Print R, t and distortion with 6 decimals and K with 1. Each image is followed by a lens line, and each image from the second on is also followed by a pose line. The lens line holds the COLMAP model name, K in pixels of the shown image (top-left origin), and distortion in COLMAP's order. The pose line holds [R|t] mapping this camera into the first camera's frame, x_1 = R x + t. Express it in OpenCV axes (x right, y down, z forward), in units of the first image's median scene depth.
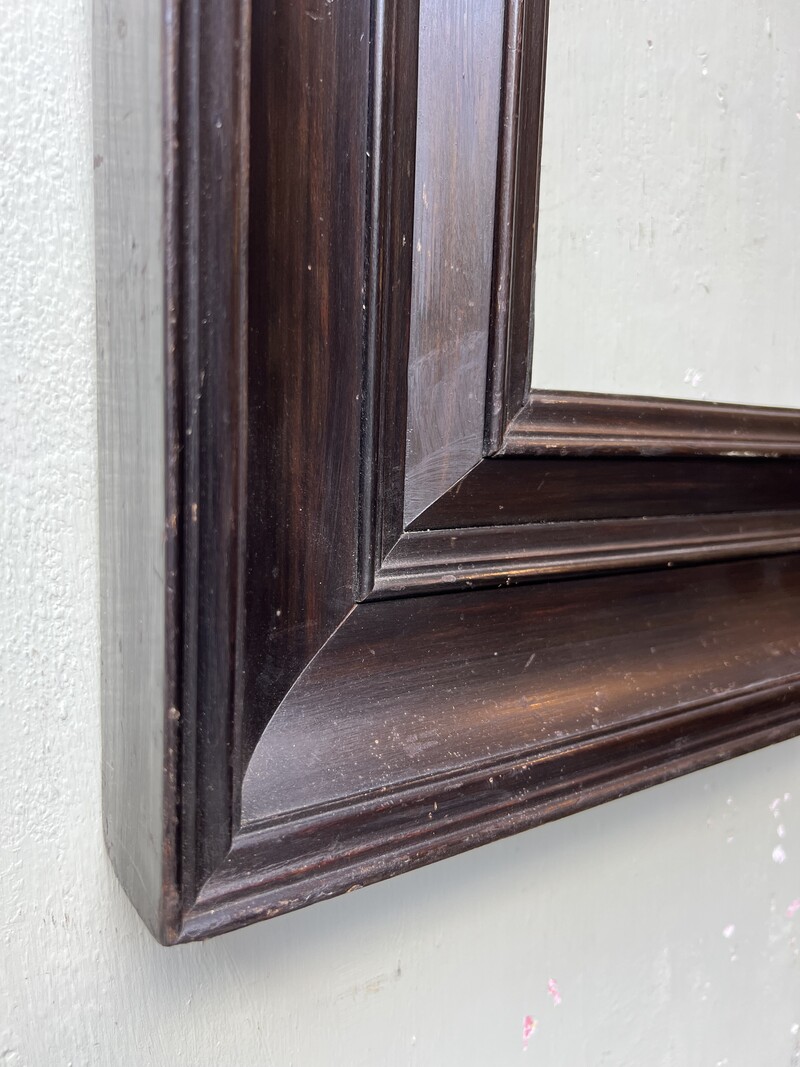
lens RADIAL K [[837.2, 0, 385.0], [0, 837.2, 529.8], [0, 0, 1]] dist [0.066233, -0.096596]
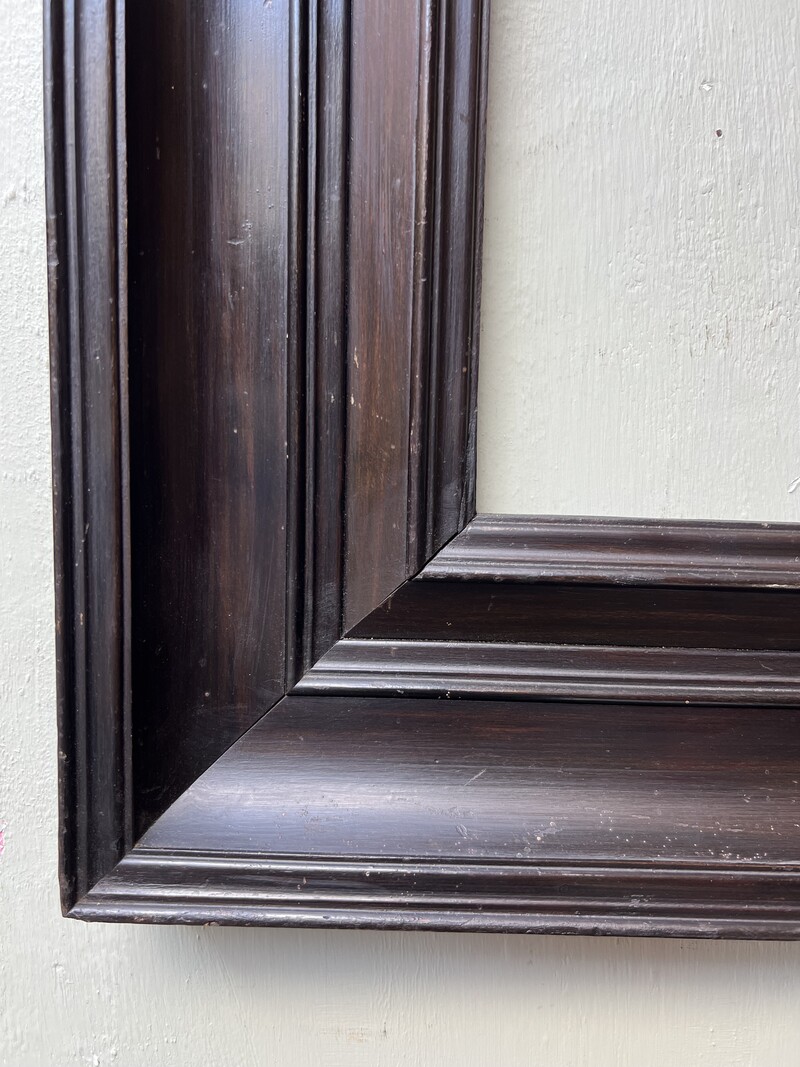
lens RADIAL K [[837.2, 0, 385.0], [0, 837.2, 529.8], [0, 0, 1]] dist [0.066233, -0.096596]
pose [[0.810341, 0.042891, -0.584386, 0.789715], [-0.067561, 0.997505, -0.020471, -0.136474], [0.582050, 0.056070, 0.811217, 0.085451]]
